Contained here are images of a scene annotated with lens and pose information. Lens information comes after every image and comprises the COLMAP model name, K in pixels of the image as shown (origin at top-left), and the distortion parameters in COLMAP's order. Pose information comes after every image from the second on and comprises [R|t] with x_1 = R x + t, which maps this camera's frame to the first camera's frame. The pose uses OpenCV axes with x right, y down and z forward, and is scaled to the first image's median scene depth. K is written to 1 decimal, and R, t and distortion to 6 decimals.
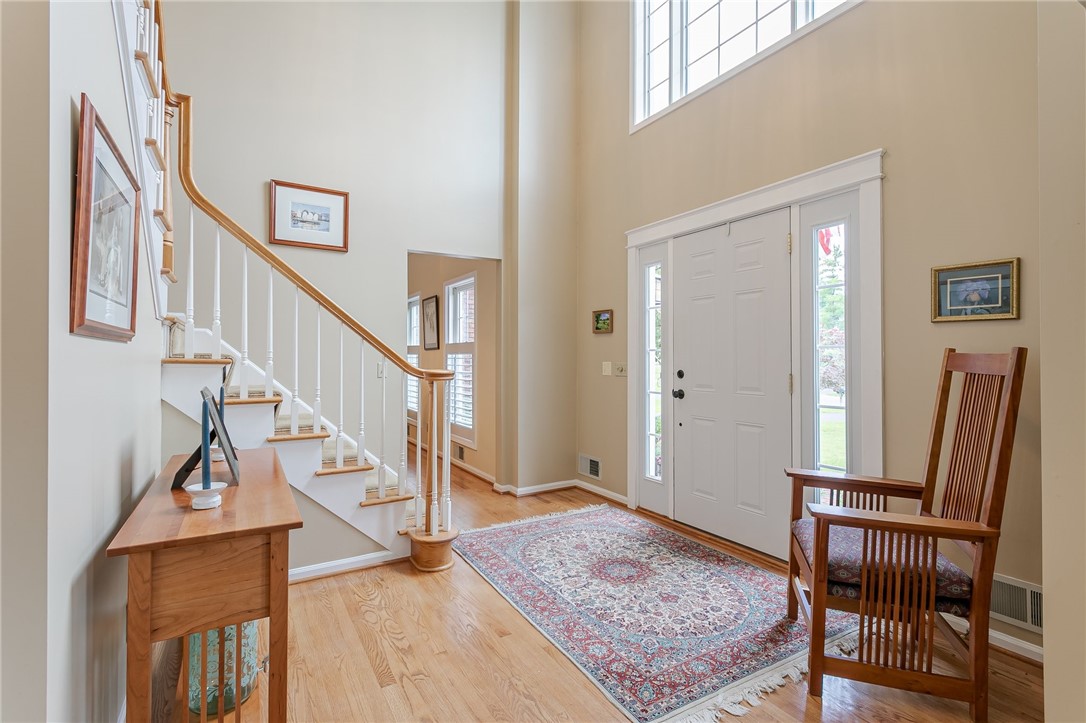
lens RADIAL K [[510.4, 0, 542.2], [0, 510.4, 357.6], [0, 0, 1]] dist [-0.000967, 0.001838]
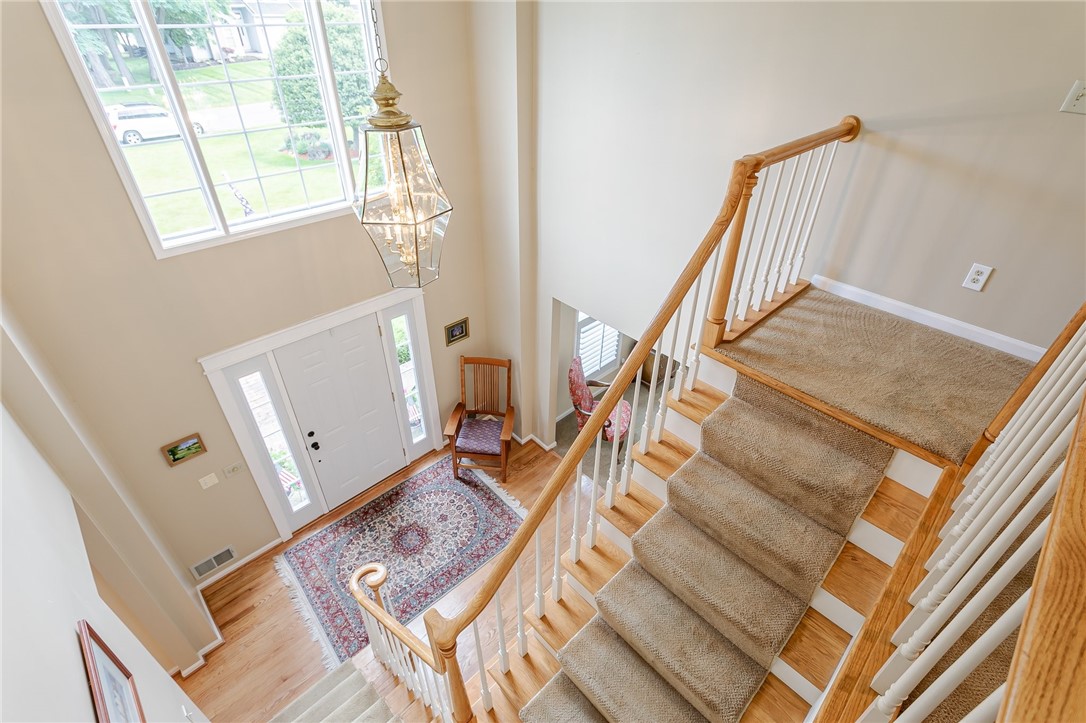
lens RADIAL K [[510.4, 0, 542.0], [0, 510.4, 360.6], [0, 0, 1]] dist [-0.000967, 0.001838]
pose [[-0.232677, -0.569013, 0.788724, -0.822225], [-0.017786, 0.813336, 0.581522, -0.929115], [-0.972392, 0.121278, -0.199365, 0.698891]]
